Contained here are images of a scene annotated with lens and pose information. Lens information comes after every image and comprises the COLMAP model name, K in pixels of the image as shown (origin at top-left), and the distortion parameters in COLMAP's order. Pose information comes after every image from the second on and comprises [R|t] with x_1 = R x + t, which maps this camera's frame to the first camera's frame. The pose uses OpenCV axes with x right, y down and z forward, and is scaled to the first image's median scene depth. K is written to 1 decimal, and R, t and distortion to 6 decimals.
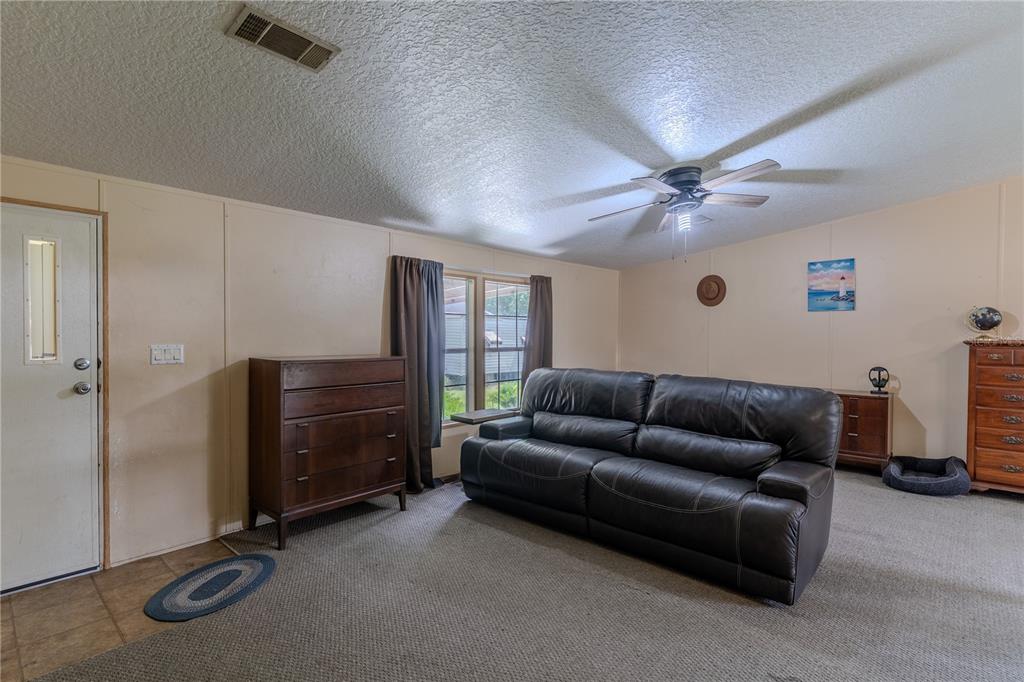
lens RADIAL K [[489.7, 0, 510.9], [0, 489.7, 339.7], [0, 0, 1]] dist [-0.000626, -0.000522]
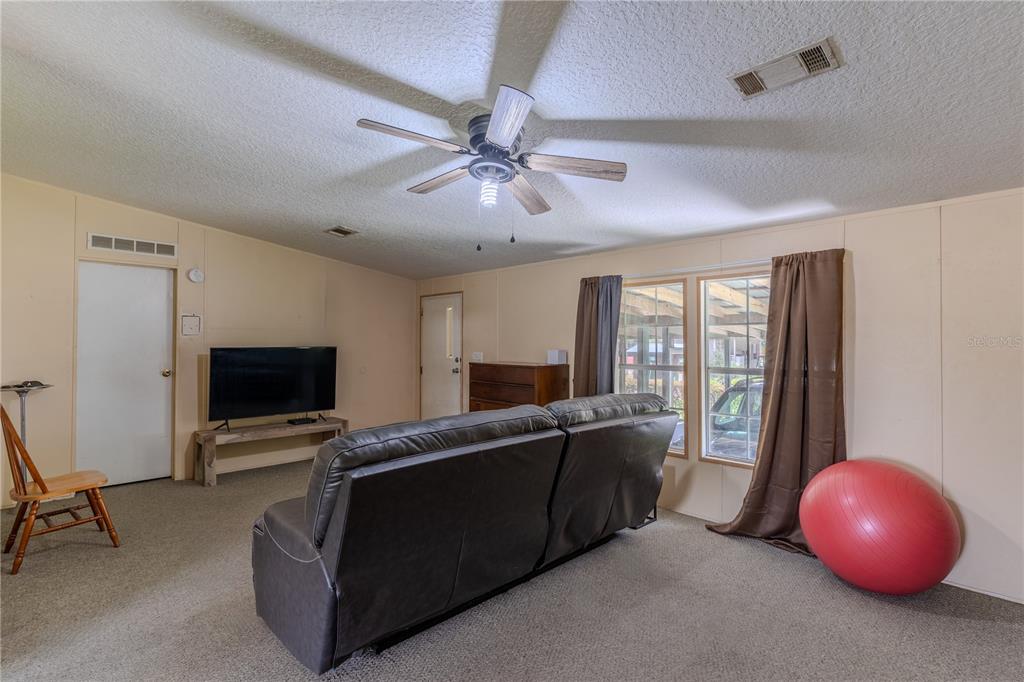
lens RADIAL K [[489.7, 0, 510.9], [0, 489.7, 339.7], [0, 0, 1]] dist [-0.000626, -0.000522]
pose [[-0.052468, -0.001263, -0.998622, 0.849748], [-0.008742, 0.999961, -0.000805, -0.027168], [0.998584, 0.008688, -0.052477, 0.853118]]
